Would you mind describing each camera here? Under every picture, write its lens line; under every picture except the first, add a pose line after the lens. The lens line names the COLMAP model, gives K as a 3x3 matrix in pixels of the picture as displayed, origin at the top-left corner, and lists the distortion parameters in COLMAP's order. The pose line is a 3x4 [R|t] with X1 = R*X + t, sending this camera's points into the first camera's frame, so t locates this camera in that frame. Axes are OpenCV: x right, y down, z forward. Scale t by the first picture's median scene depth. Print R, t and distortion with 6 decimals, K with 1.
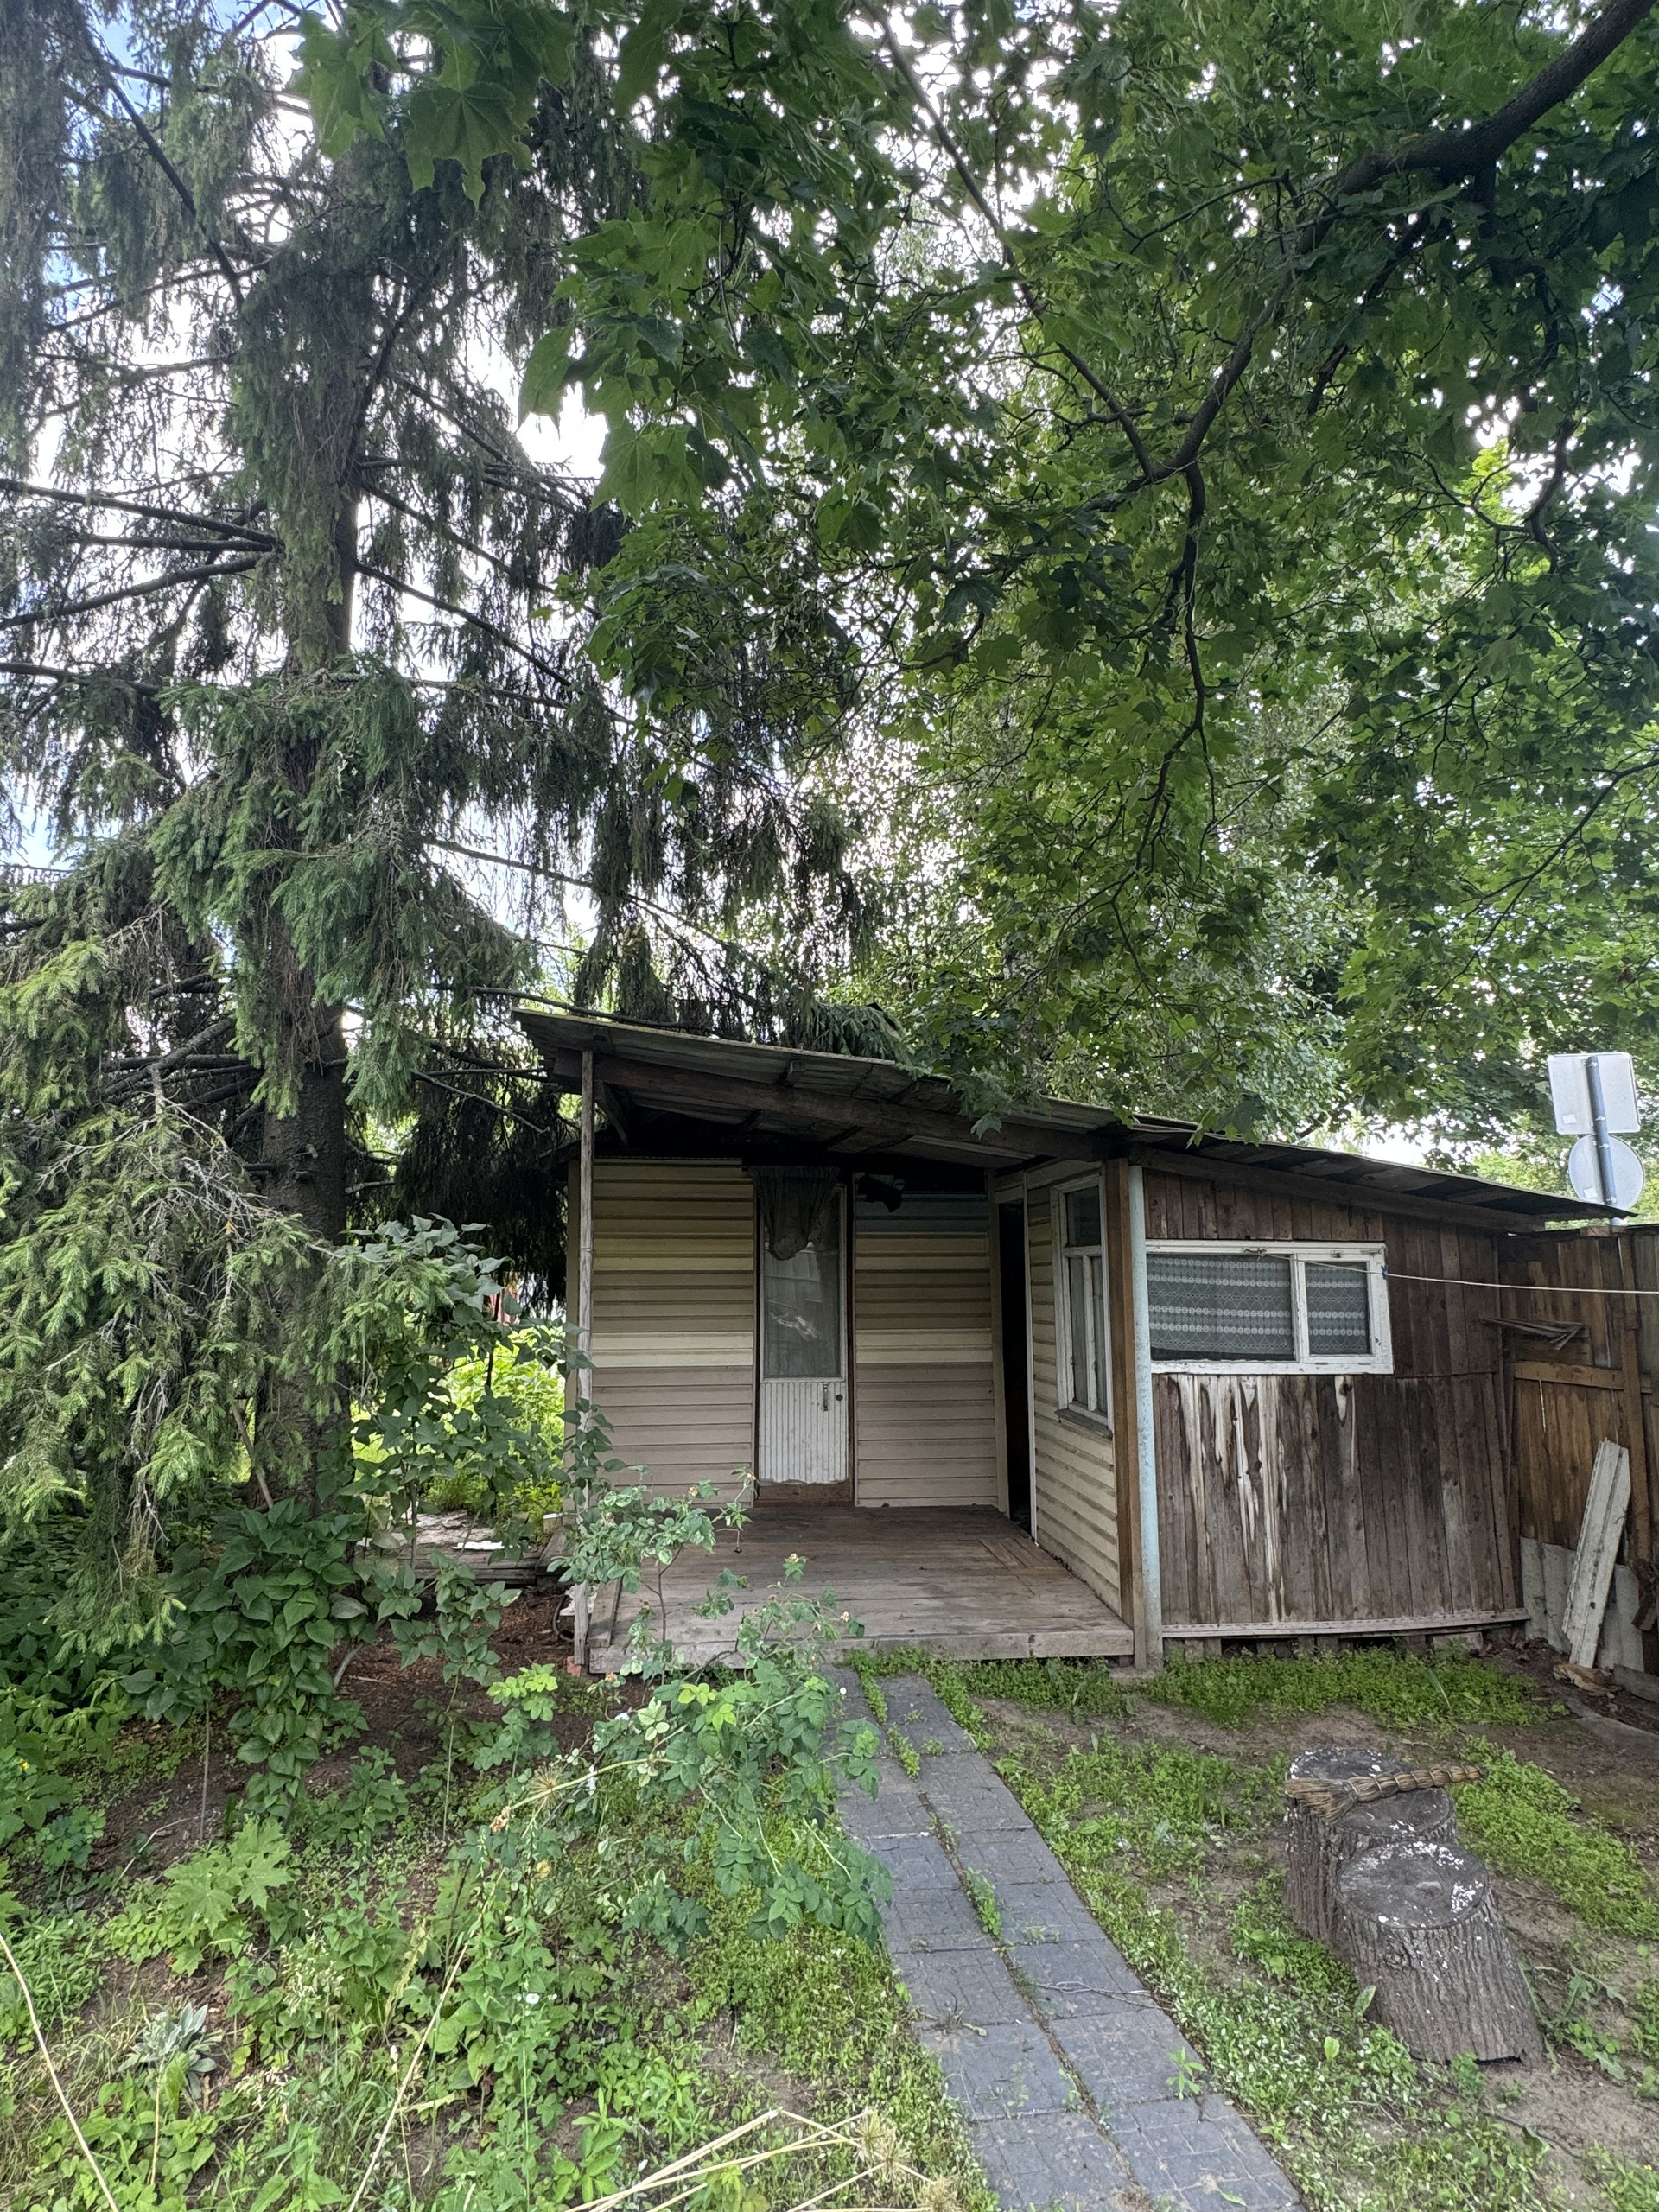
lens RADIAL K [[1149.2, 0, 833.4], [0, 1149.2, 1102.8], [0, 0, 1]] dist [0.002539, 0.000625]
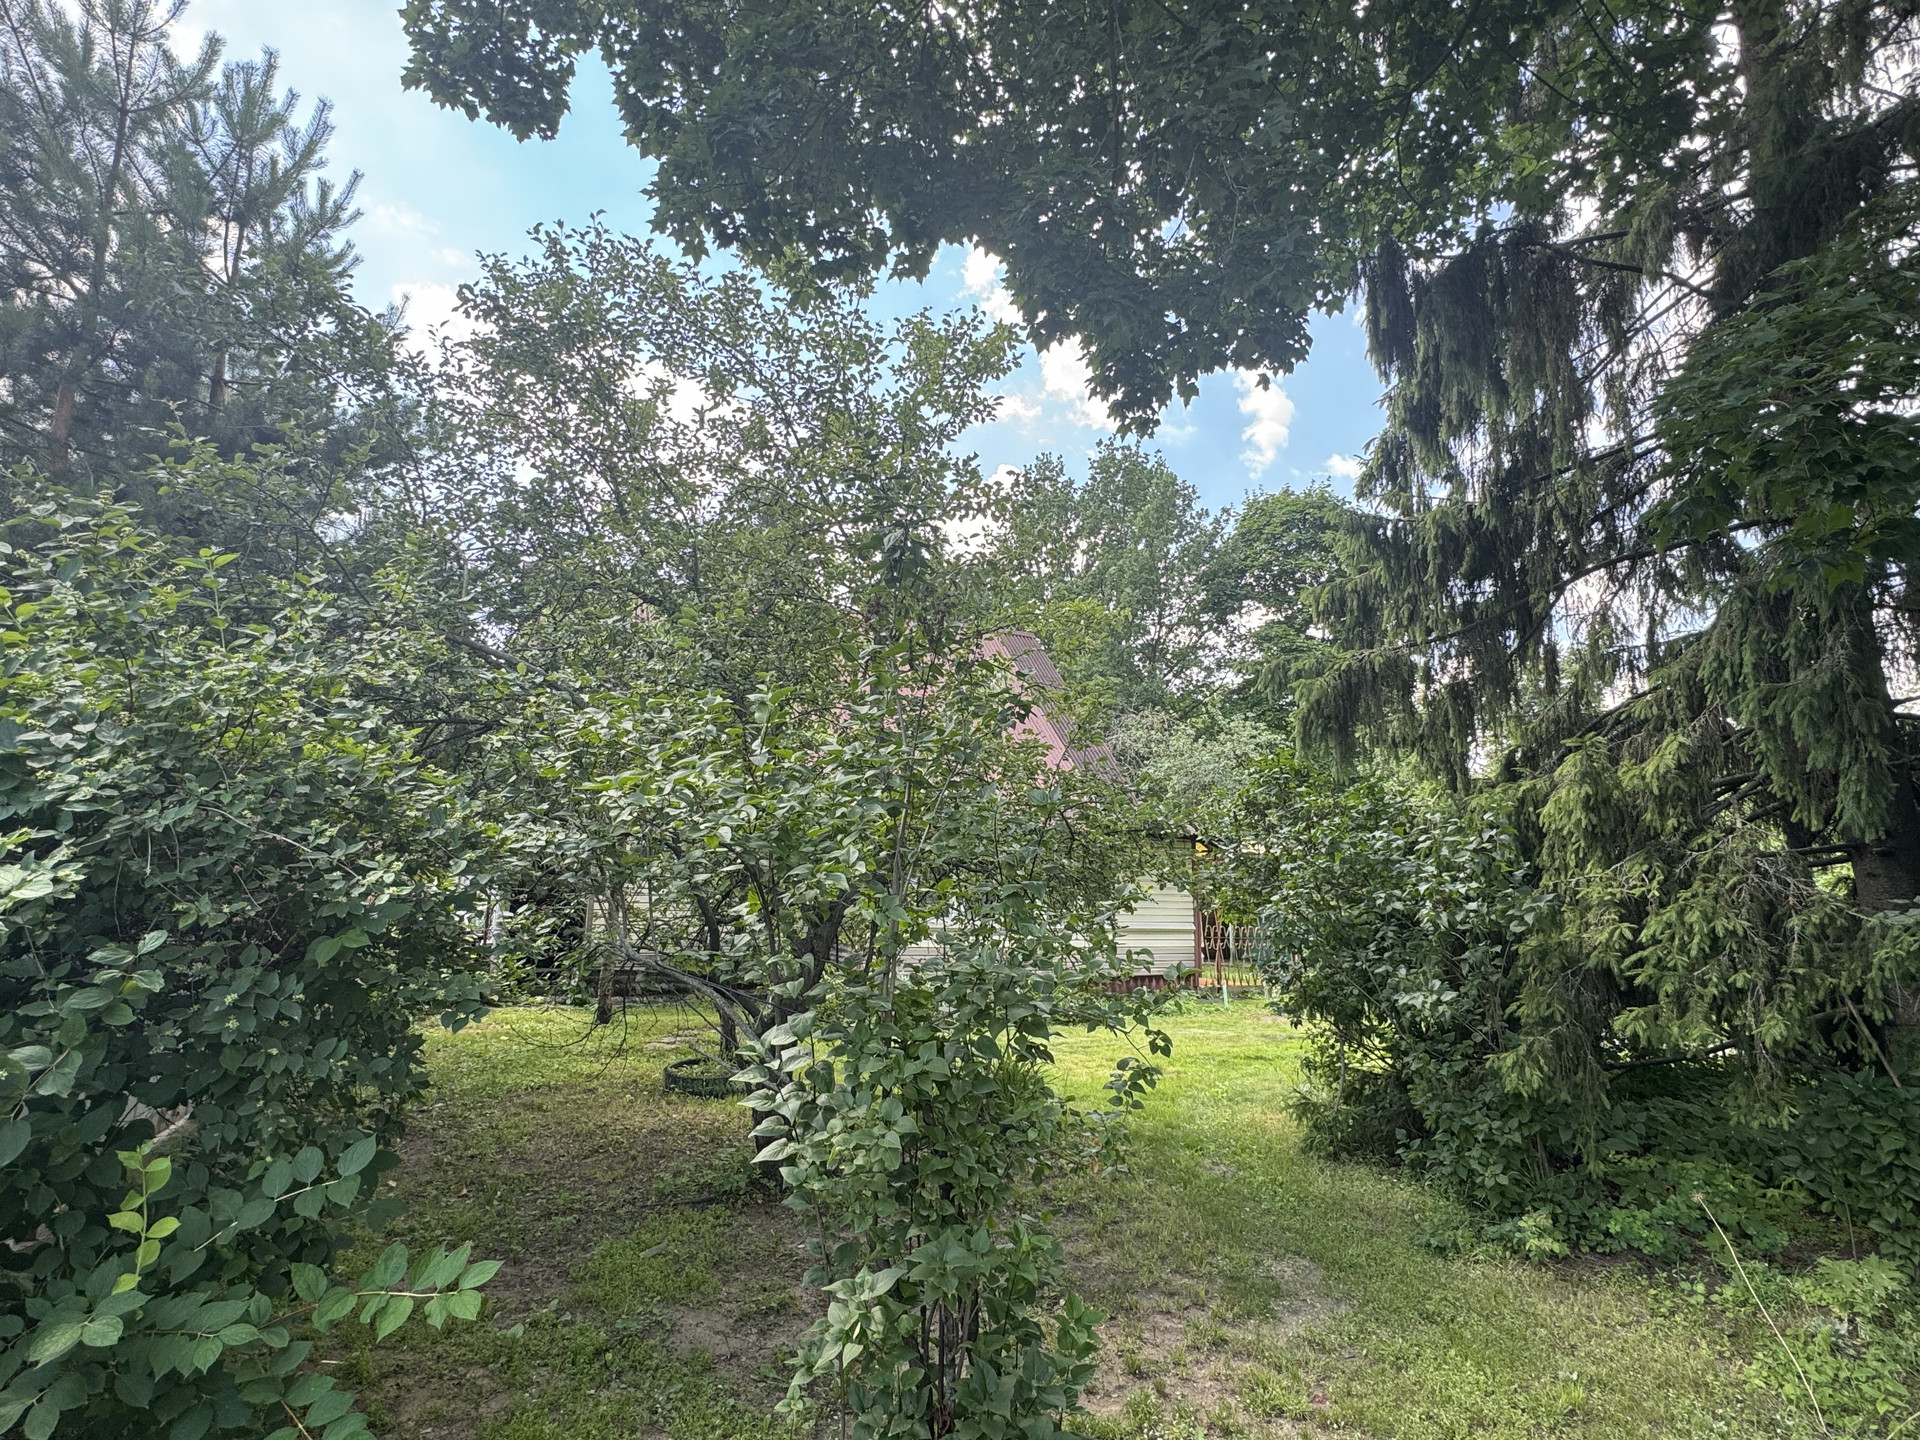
lens RADIAL K [[997.5, 0, 964.9], [0, 997.5, 717.2], [0, 0, 1]] dist [0.002539, 0.000625]
pose [[0.312123, -0.160878, -0.936321, 0.533042], [0.123171, 0.984093, -0.128027, -0.121603], [0.942024, -0.075367, 0.326973, -0.626049]]
